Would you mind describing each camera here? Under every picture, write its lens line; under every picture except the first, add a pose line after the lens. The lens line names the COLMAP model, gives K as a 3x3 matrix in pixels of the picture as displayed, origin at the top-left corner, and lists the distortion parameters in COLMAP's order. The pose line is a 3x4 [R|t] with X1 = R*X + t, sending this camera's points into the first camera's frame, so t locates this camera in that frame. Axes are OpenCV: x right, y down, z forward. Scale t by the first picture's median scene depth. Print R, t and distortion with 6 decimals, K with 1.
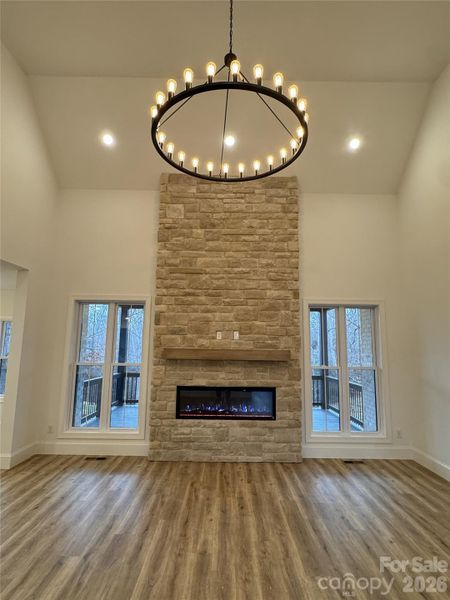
lens RADIAL K [[326.5, 0, 227.0], [0, 326.5, 299.6], [0, 0, 1]] dist [-0.001660, -0.000879]
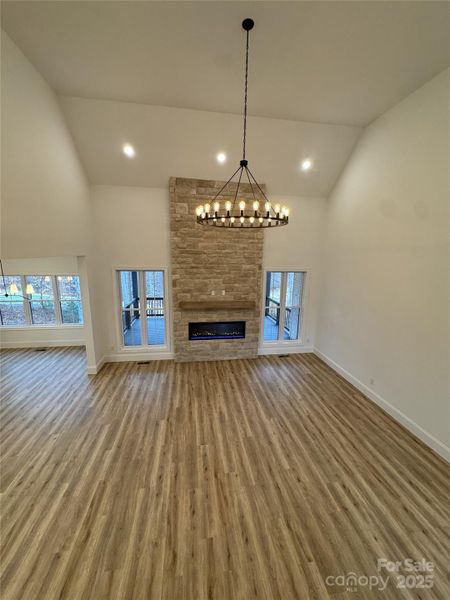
lens RADIAL K [[238.8, 0, 226.5], [0, 238.8, 299.2], [0, 0, 1]] dist [-0.002645, 0.000129]
pose [[0.989403, -0.023449, 0.143290, -0.135913], [-0.025441, 0.943608, 0.330087, -0.268774], [-0.142949, -0.330234, 0.933012, -0.146539]]
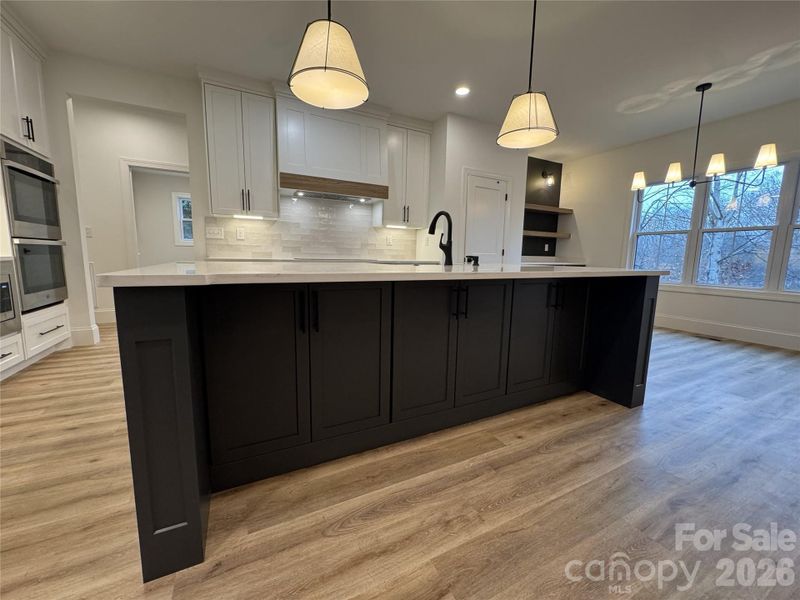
lens RADIAL K [[318.4, 0, 399.8], [0, 318.4, 298.7], [0, 0, 1]] dist [-0.002645, 0.000129]
pose [[0.448248, 0.113204, -0.886712, -0.664228], [0.116357, 0.976120, 0.183439, 0.161501], [0.886304, -0.185401, 0.424372, 0.177216]]
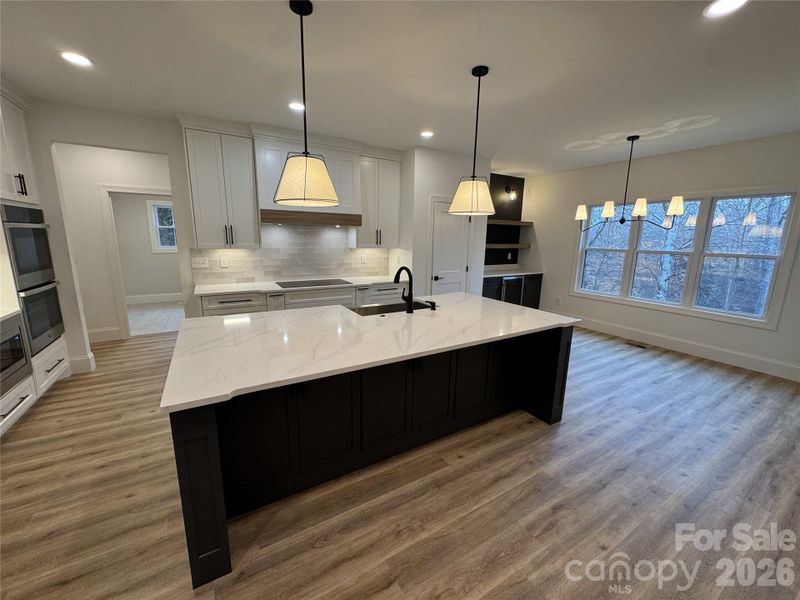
lens RADIAL K [[318.4, 0, 399.8], [0, 318.4, 298.7], [0, 0, 1]] dist [-0.002645, 0.000129]
pose [[0.505236, 0.161902, -0.847658, -0.587566], [0.112865, 0.961411, 0.250901, 0.041656], [0.855569, -0.222434, 0.467466, 0.174266]]
